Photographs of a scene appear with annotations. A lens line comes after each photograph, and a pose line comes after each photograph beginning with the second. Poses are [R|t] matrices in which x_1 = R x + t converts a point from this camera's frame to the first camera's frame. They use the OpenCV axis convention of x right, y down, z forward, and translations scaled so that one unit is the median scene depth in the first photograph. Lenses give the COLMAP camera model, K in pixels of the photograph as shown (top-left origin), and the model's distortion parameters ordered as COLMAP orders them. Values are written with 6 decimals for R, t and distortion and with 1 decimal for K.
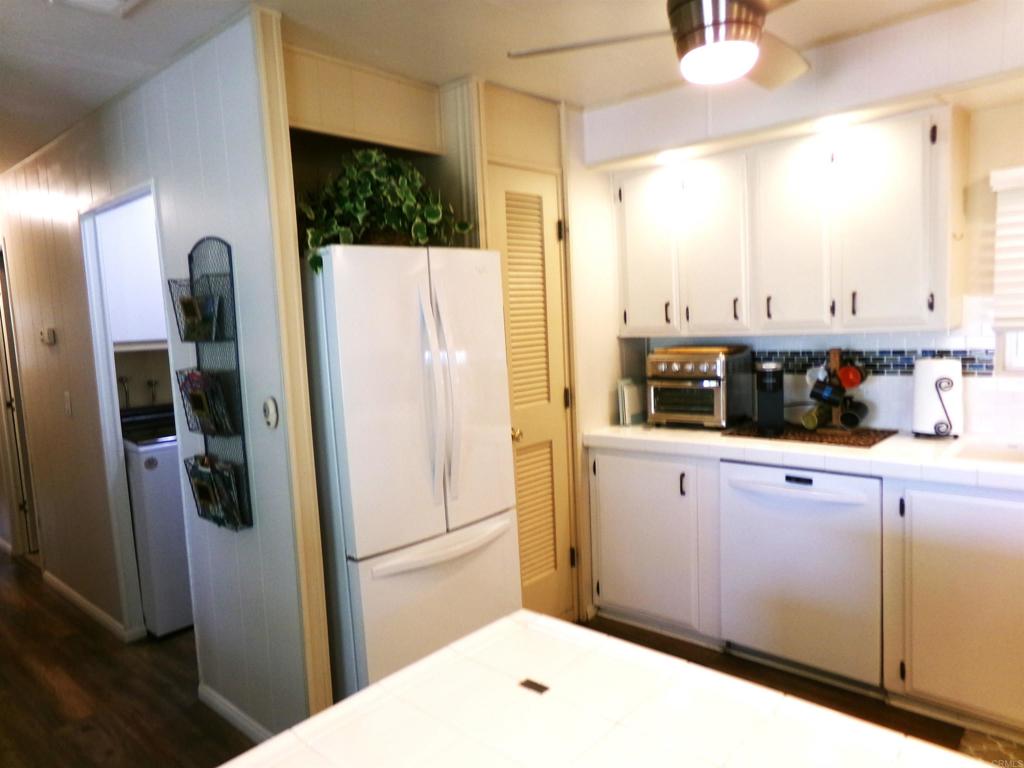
lens RADIAL K [[707.7, 0, 502.6], [0, 707.7, 382.3], [0, 0, 1]] dist [-0.057894, 0.095332]
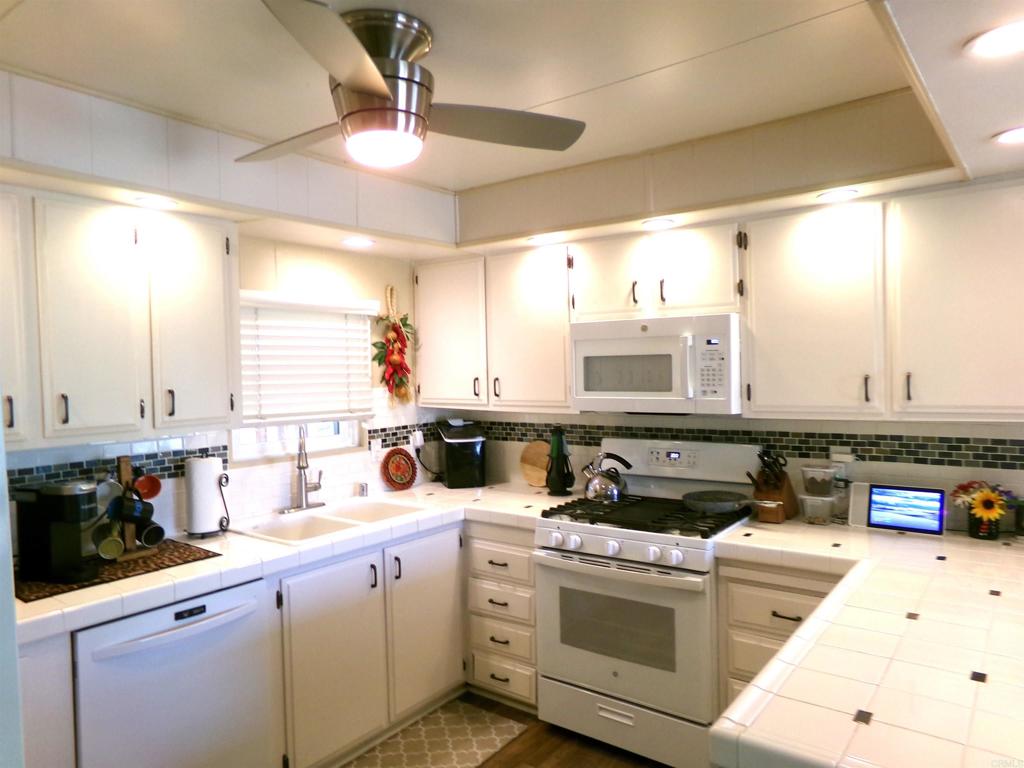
lens RADIAL K [[707.7, 0, 508.6], [0, 707.7, 381.6], [0, 0, 1]] dist [-0.057894, 0.095332]
pose [[-0.104779, 0.034914, 0.993882, -0.446782], [0.120468, 0.992470, -0.022164, -0.067783], [-0.987172, 0.117408, -0.108196, 0.670712]]
